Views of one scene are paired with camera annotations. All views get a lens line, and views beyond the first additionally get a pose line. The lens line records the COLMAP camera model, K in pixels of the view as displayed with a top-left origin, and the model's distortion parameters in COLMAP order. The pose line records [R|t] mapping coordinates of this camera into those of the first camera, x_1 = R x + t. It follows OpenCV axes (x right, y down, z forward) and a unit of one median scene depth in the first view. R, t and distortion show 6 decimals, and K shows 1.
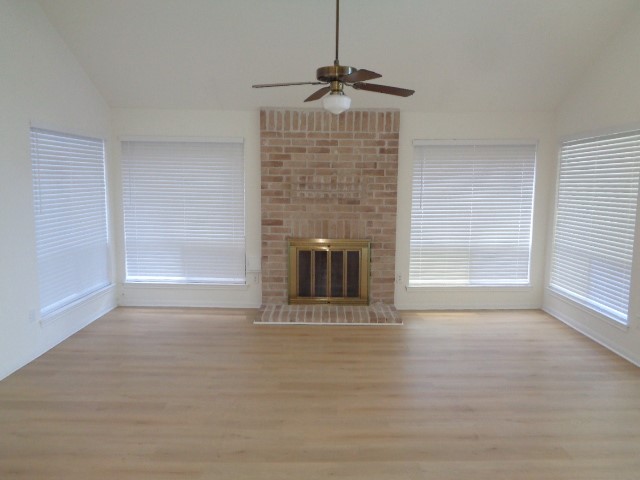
lens RADIAL K [[489.4, 0, 320.0], [0, 489.4, 240.0], [0, 0, 1]] dist [0.013969, 0.008285]
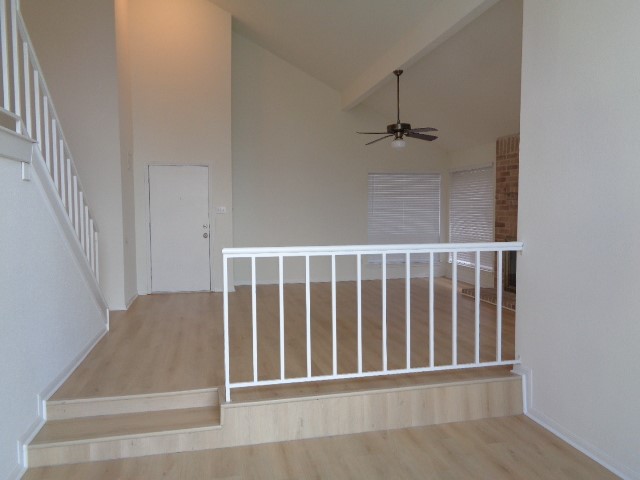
lens RADIAL K [[489.4, 0, 320.0], [0, 489.4, 240.0], [0, 0, 1]] dist [0.013969, 0.008285]
pose [[0.210911, 0.044107, -0.976510, 1.086533], [-0.108653, 0.993849, 0.021423, 0.028516], [0.971448, 0.101582, 0.214406, 0.267565]]
